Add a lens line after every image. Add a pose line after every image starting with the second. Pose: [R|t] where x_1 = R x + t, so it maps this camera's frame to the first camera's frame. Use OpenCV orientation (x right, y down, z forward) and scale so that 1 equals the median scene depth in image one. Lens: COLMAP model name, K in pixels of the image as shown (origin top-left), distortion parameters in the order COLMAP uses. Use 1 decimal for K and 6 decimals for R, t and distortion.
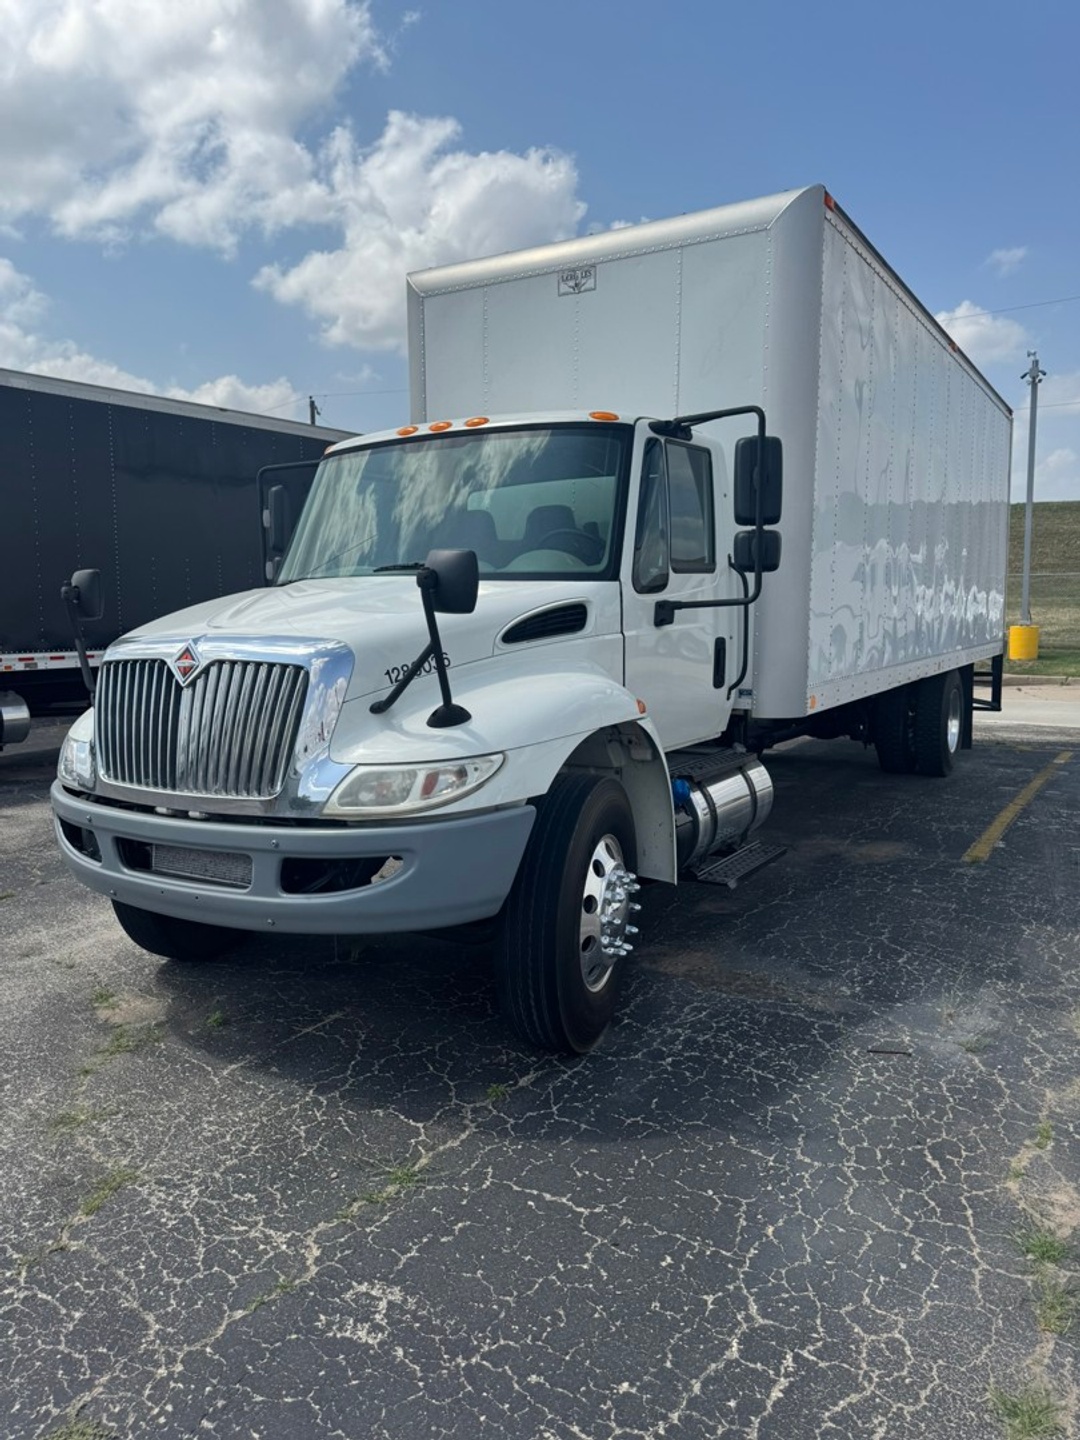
lens RADIAL K [[1016.4, 0, 528.5], [0, 1016.4, 728.7], [0, 0, 1]] dist [0.039954, -0.038580]
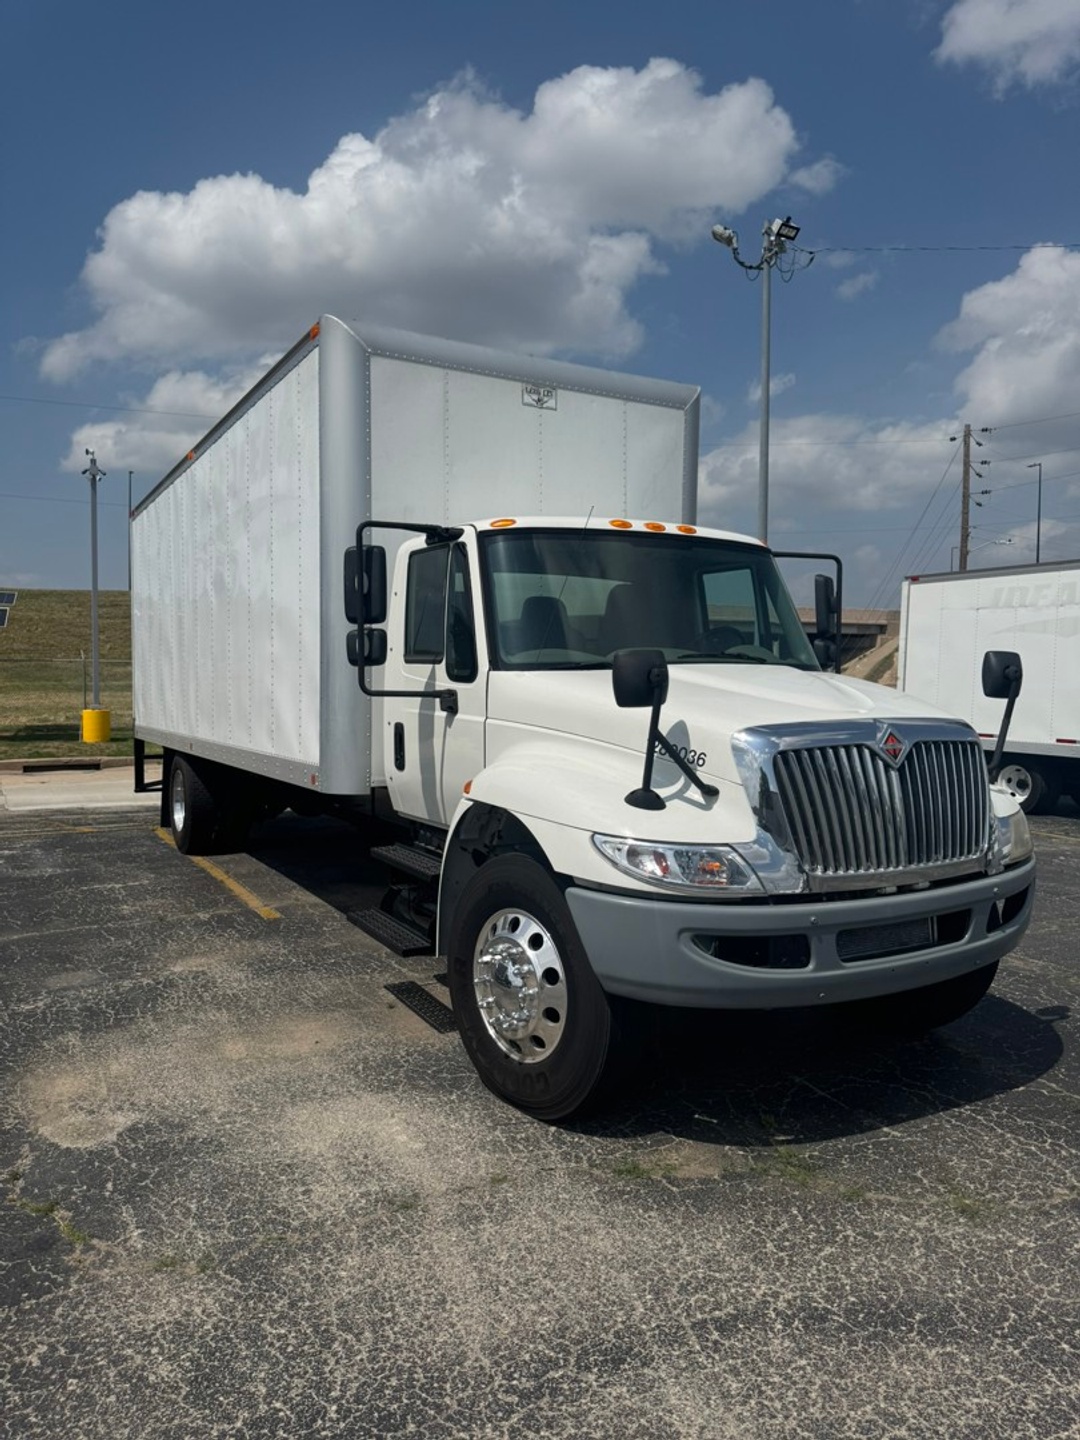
lens RADIAL K [[1016.4, 0, 525.2], [0, 1016.4, 724.2], [0, 0, 1]] dist [0.039954, -0.038580]
pose [[0.495229, -0.025565, 0.868386, -1.248233], [0.099088, 0.994706, -0.027224, -0.082290], [-0.863093, 0.099529, 0.495140, 0.688699]]
